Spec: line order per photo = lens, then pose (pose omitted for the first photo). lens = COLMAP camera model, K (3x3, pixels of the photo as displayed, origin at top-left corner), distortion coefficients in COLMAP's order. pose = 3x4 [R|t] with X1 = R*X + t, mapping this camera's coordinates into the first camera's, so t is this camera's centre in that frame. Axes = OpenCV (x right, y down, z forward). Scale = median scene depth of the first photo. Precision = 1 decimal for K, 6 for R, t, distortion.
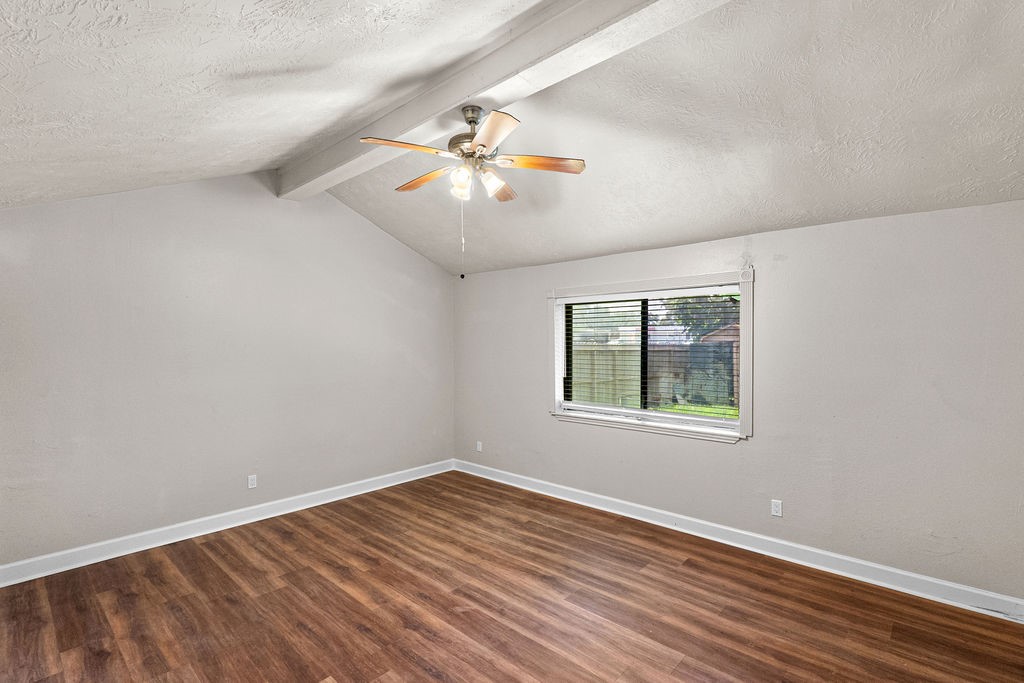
lens RADIAL K [[472.8, 0, 504.6], [0, 472.8, 348.3], [0, 0, 1]] dist [-0.003772, 0.000136]
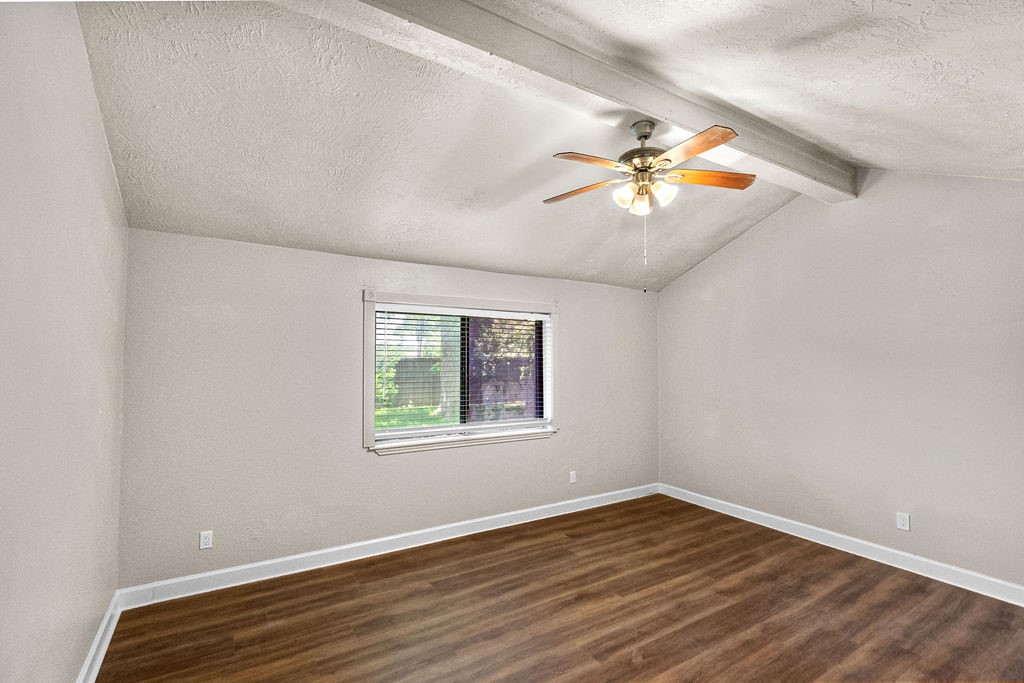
lens RADIAL K [[472.8, 0, 507.0], [0, 472.8, 337.6], [0, 0, 1]] dist [-0.003772, 0.000136]
pose [[0.252198, 0.041819, 0.966772, -0.778036], [0.000165, 0.999064, -0.043259, -0.014244], [-0.967676, 0.011069, 0.251955, 0.746941]]
